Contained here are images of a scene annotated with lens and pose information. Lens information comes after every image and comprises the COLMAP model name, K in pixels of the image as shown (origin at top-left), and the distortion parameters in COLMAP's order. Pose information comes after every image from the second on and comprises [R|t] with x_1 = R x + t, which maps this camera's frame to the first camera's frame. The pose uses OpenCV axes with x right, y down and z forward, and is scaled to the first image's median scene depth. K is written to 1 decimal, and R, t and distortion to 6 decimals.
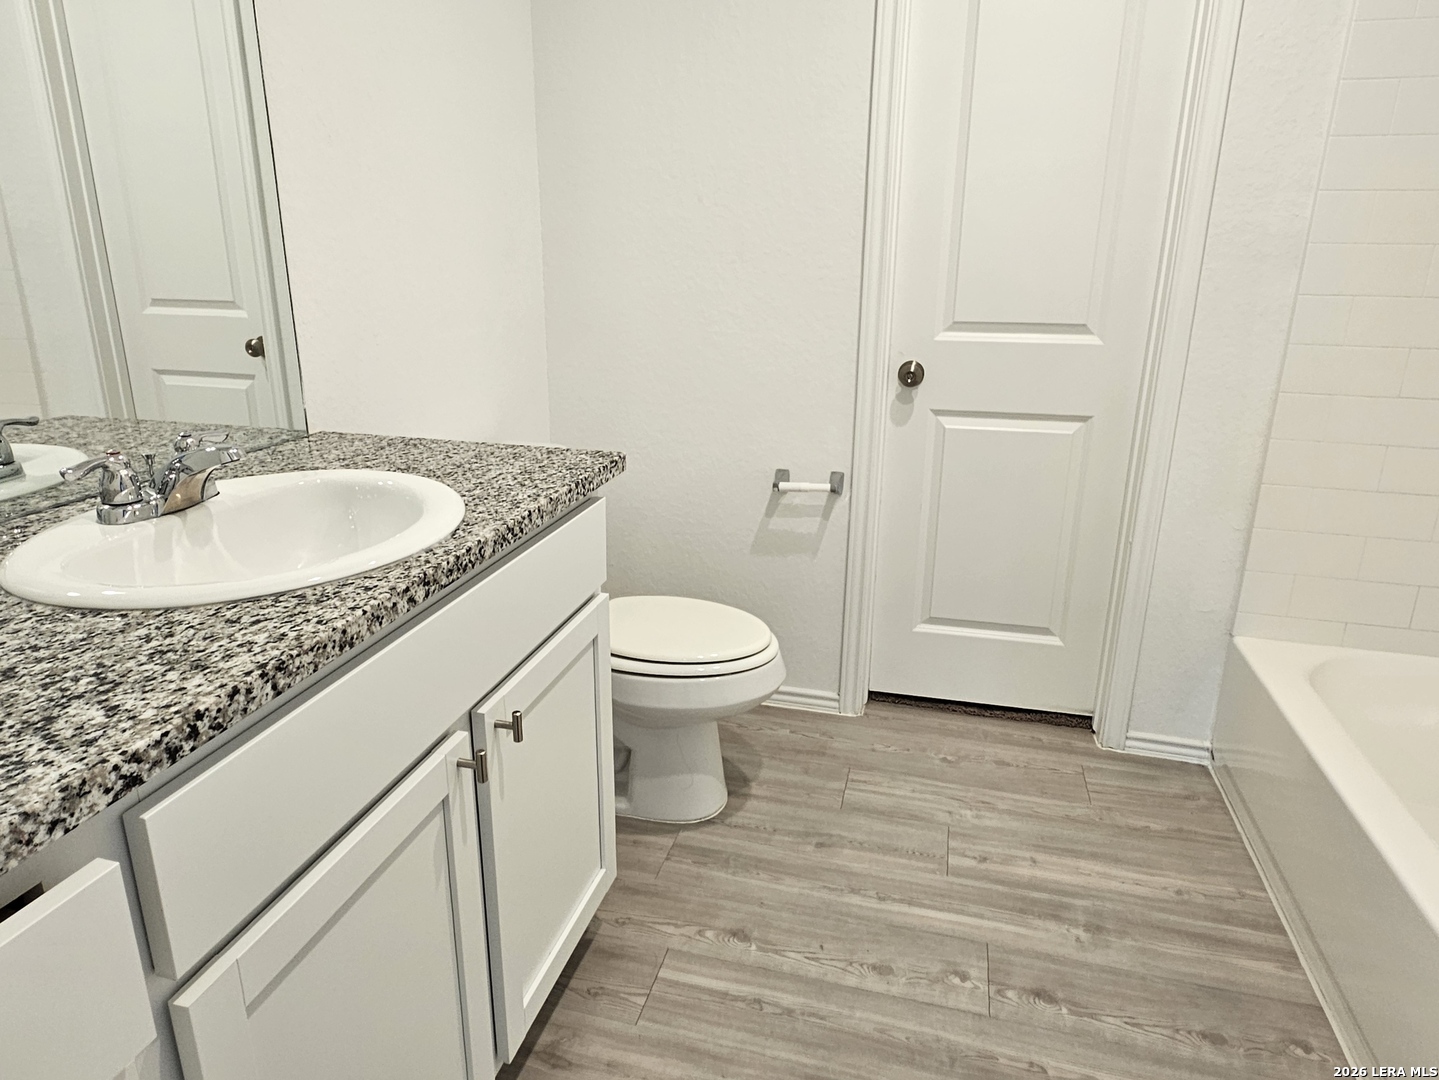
lens RADIAL K [[941.9, 0, 718.7], [0, 941.9, 544.4], [0, 0, 1]] dist [0.049095, 0.000911]
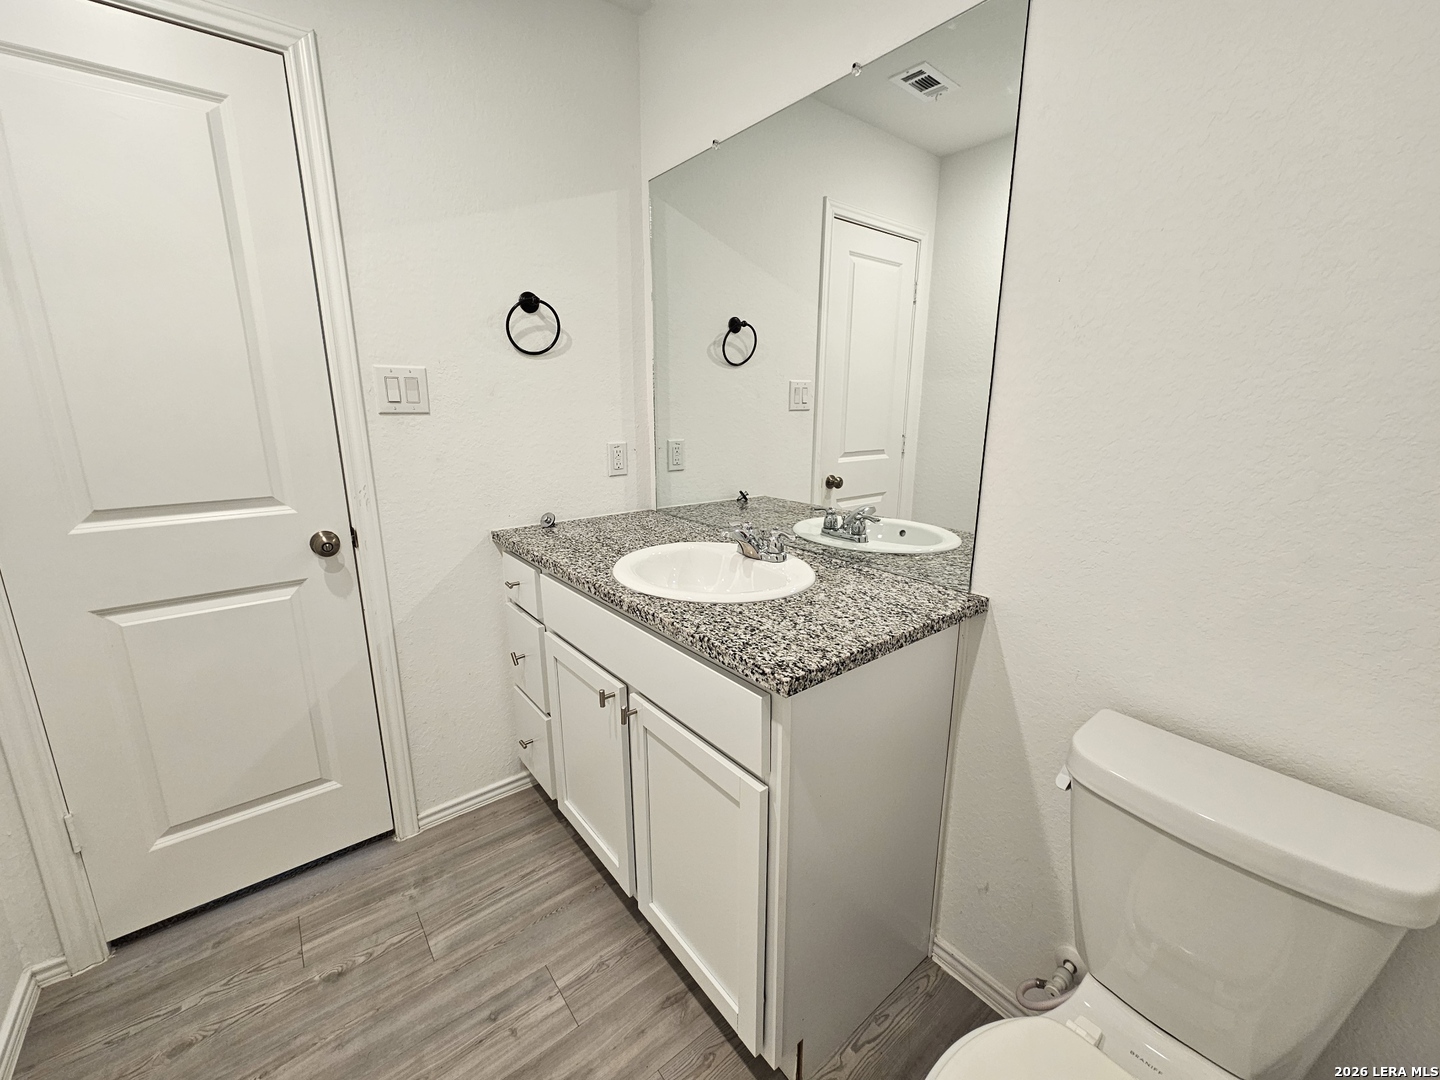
lens RADIAL K [[587.9, 0, 719.4], [0, 587.9, 536.1], [0, 0, 1]] dist [0.000576, -0.000097]
pose [[-0.597702, 0.164539, -0.784653, 0.460304], [-0.256397, 0.888082, 0.381536, -0.542029], [0.759614, 0.429228, -0.488621, 1.531290]]
